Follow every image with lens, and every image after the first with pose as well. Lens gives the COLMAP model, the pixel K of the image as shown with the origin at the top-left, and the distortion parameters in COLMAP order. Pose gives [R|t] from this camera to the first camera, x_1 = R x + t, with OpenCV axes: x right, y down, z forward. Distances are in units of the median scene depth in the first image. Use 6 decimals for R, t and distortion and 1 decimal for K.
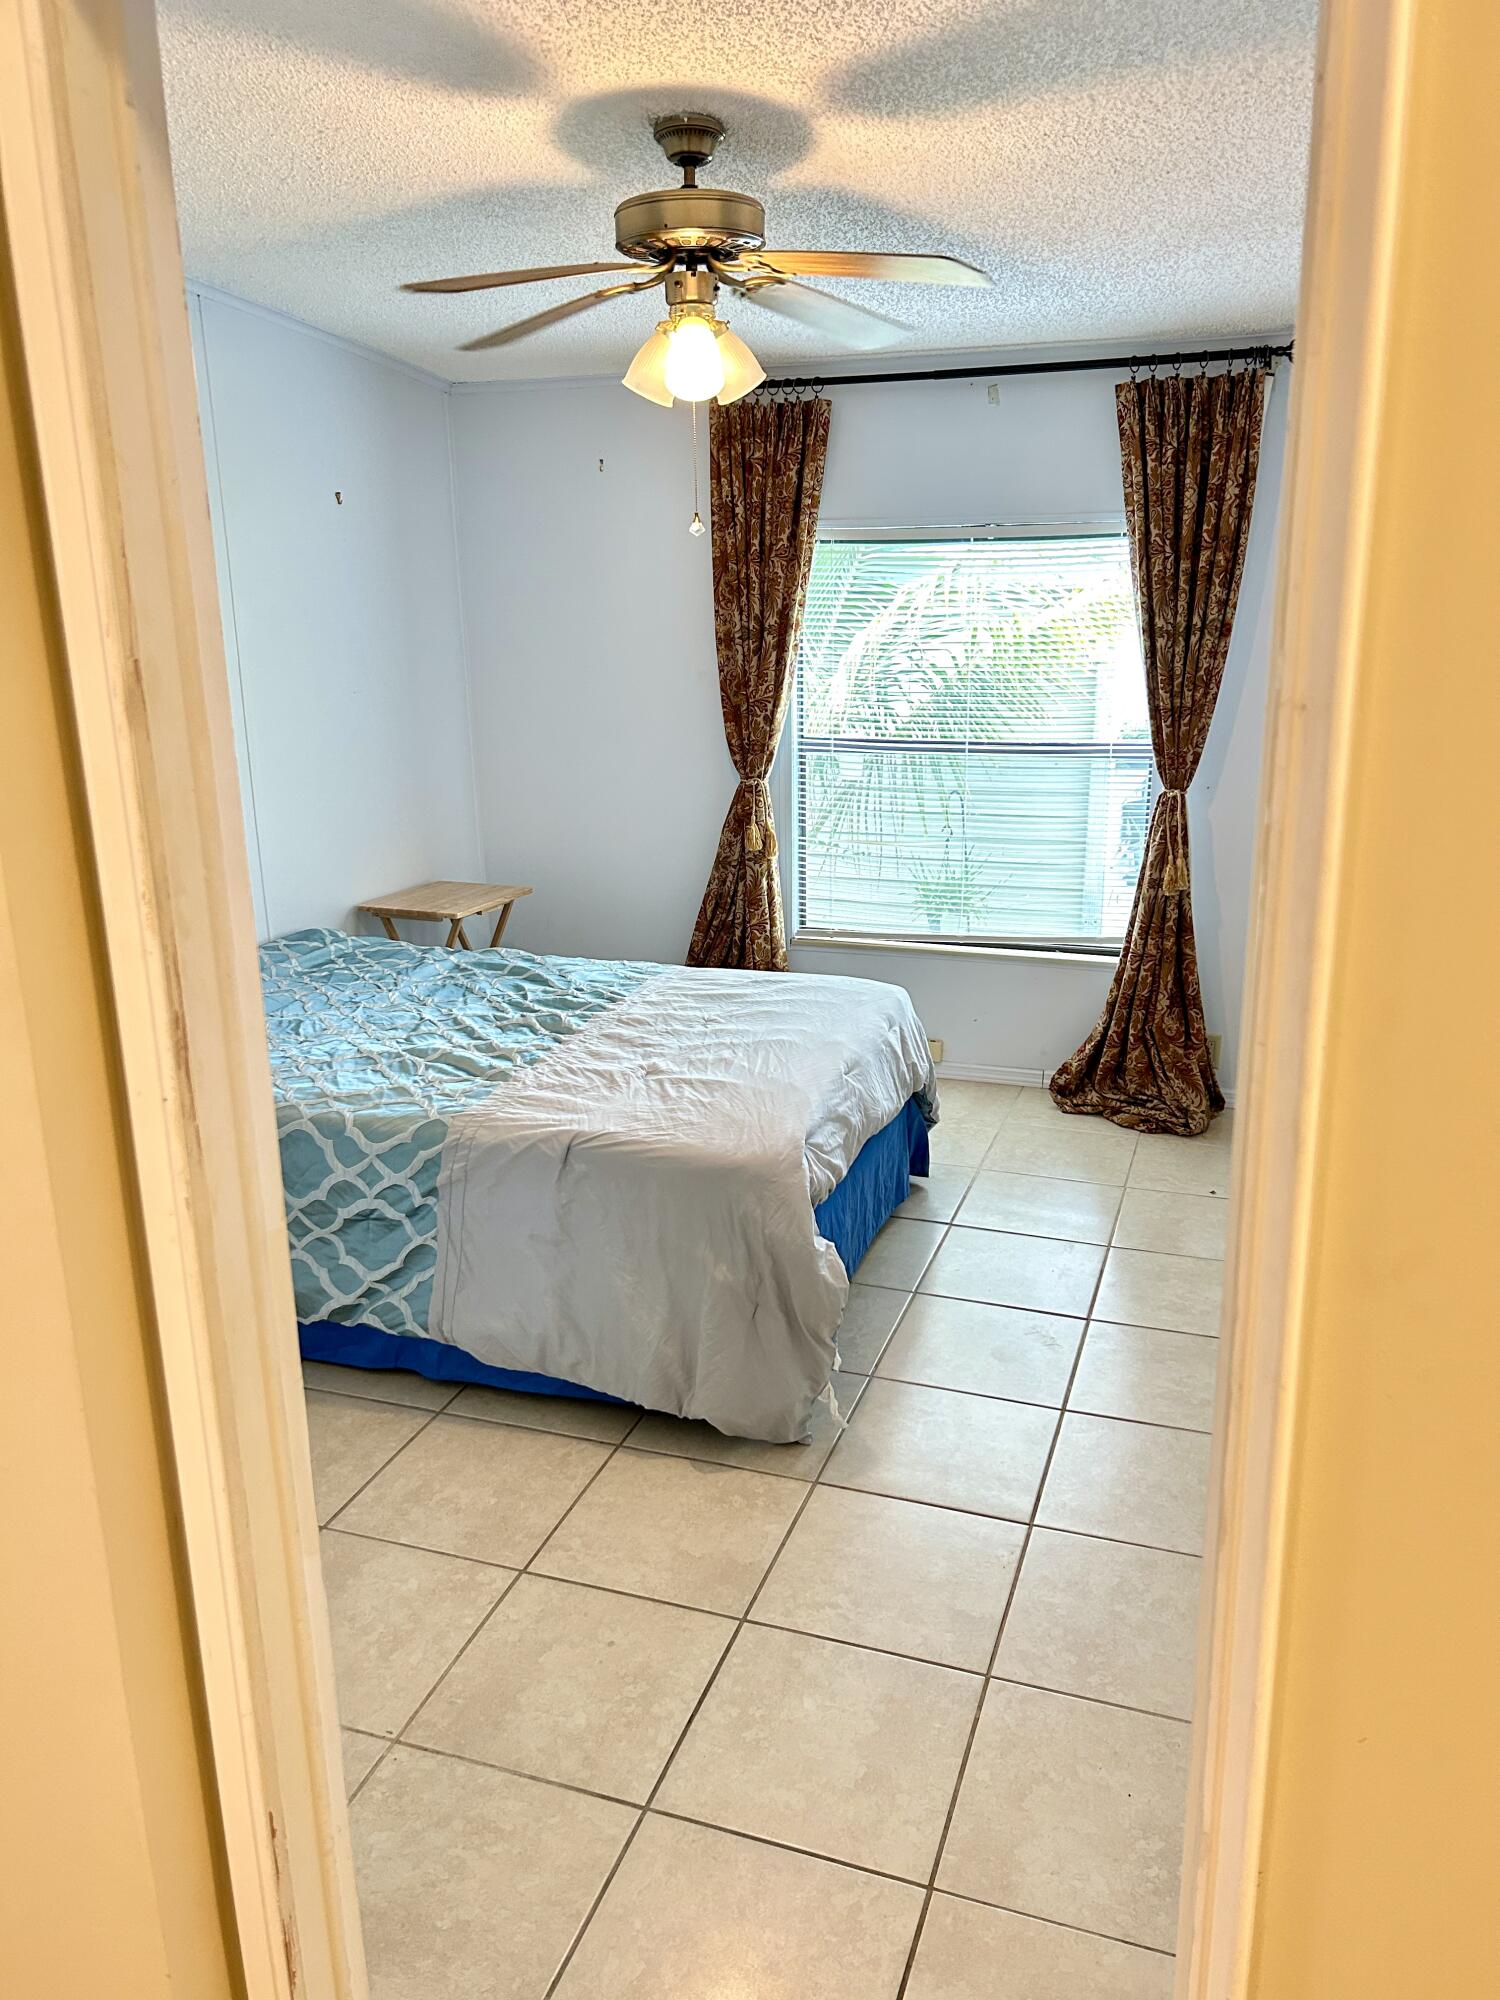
lens RADIAL K [[1510.8, 0, 725.4], [0, 1510.8, 1004.0], [0, 0, 1]] dist [0.059050, -0.074636]
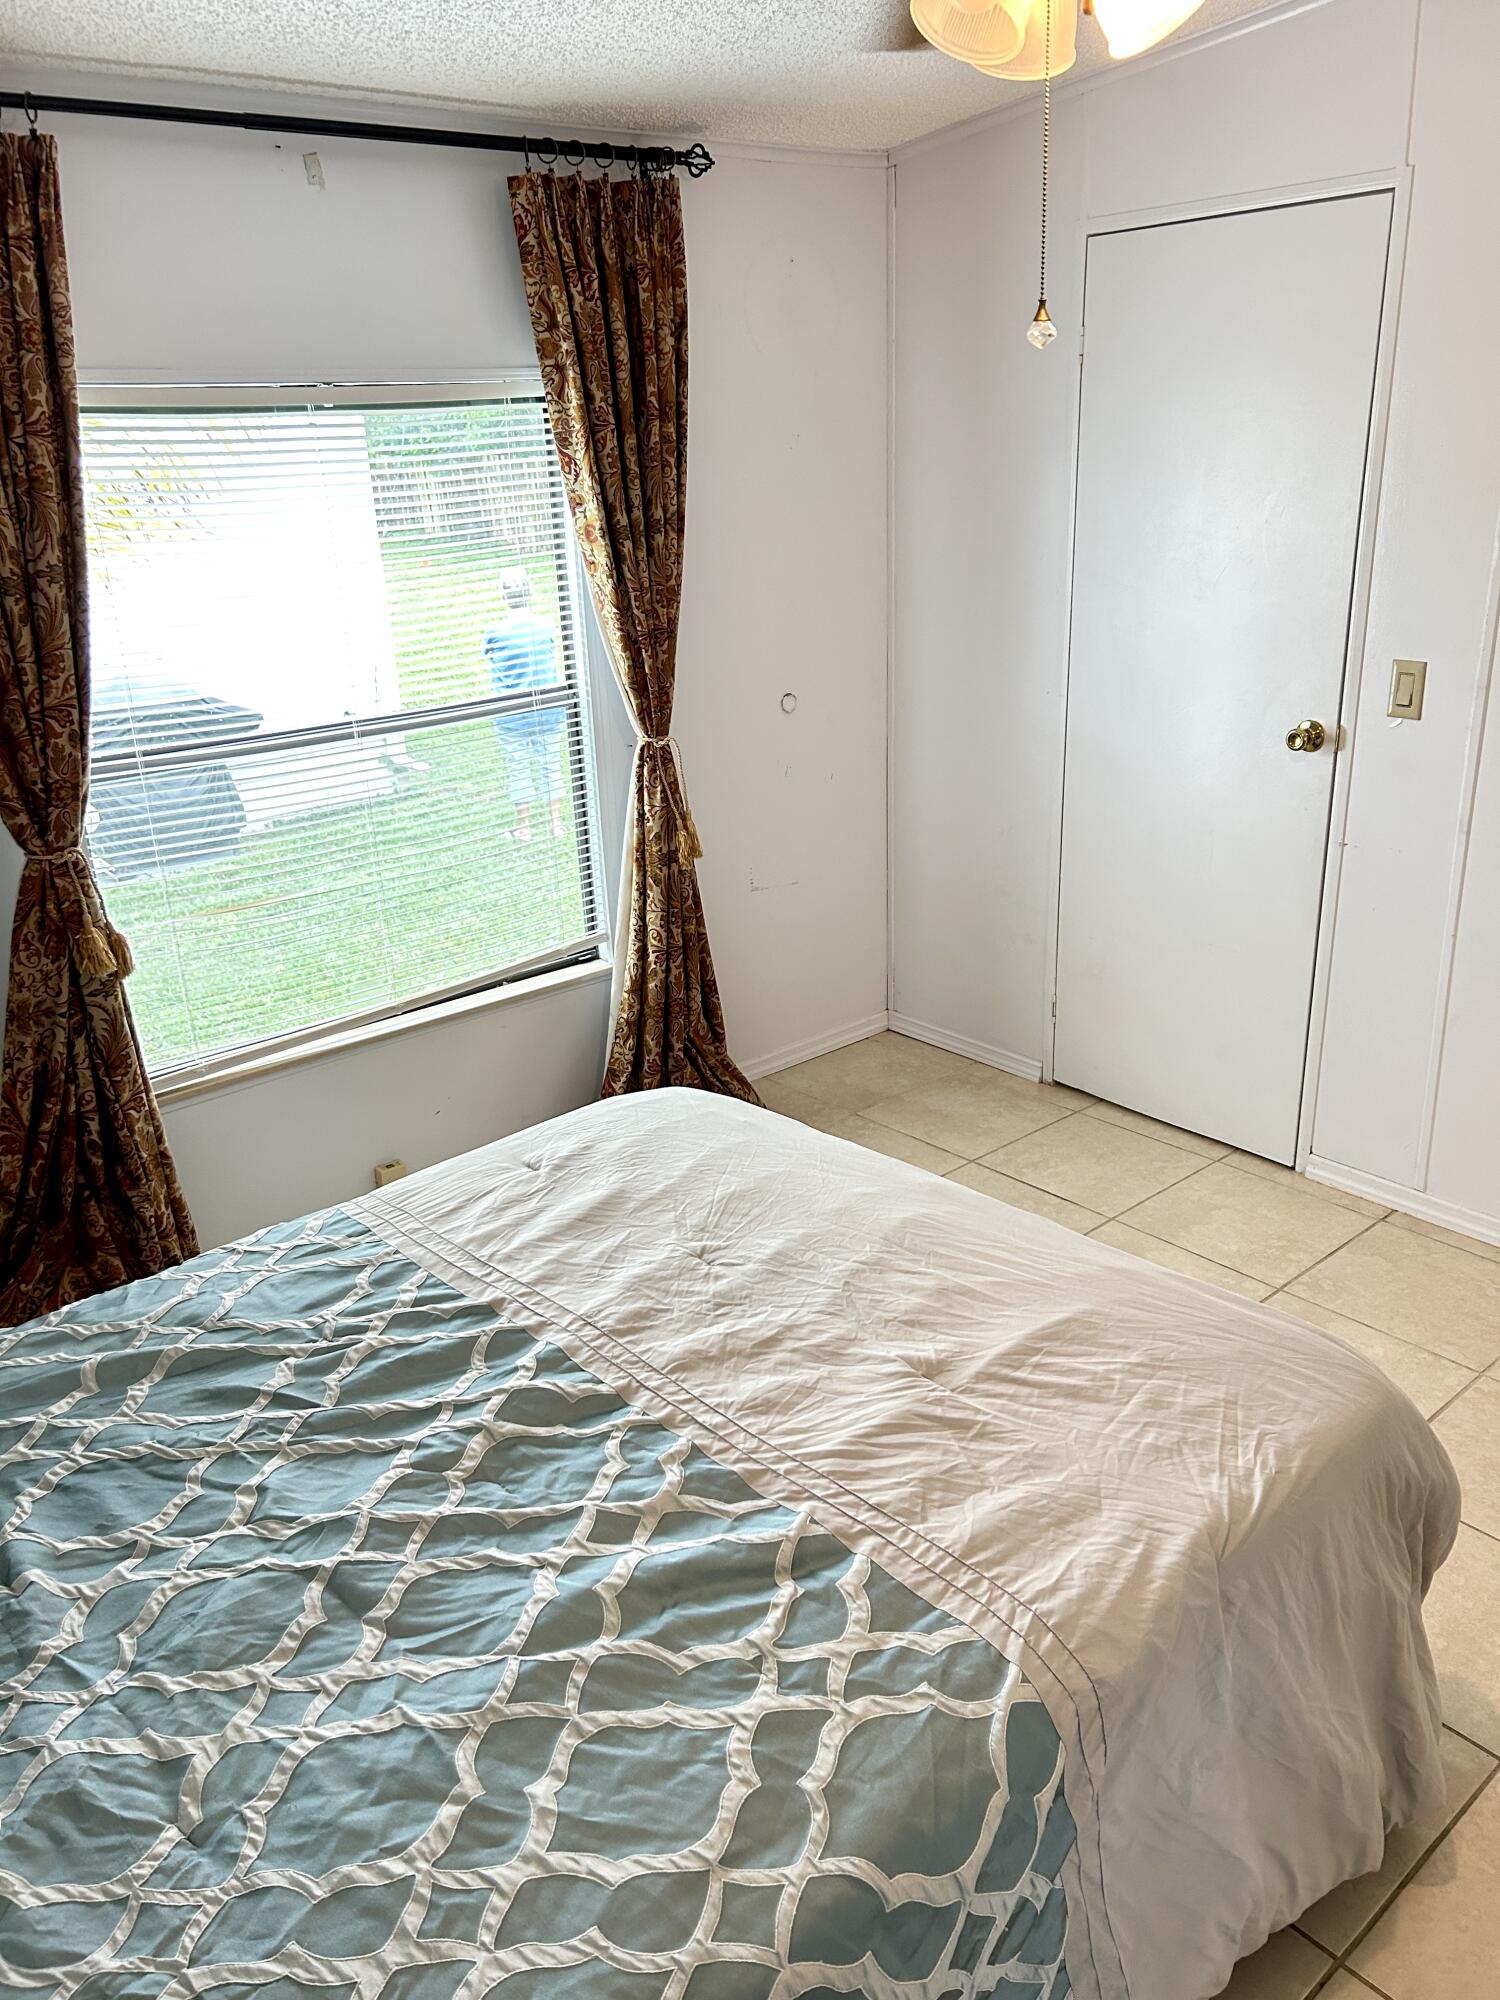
lens RADIAL K [[1510.8, 0, 725.4], [0, 1510.8, 1004.0], [0, 0, 1]] dist [0.059050, -0.074636]
pose [[0.481351, -0.312955, 0.818756, -0.394838], [0.272333, 0.941257, 0.199673, -0.168253], [-0.833148, 0.126862, 0.538303, 0.608293]]
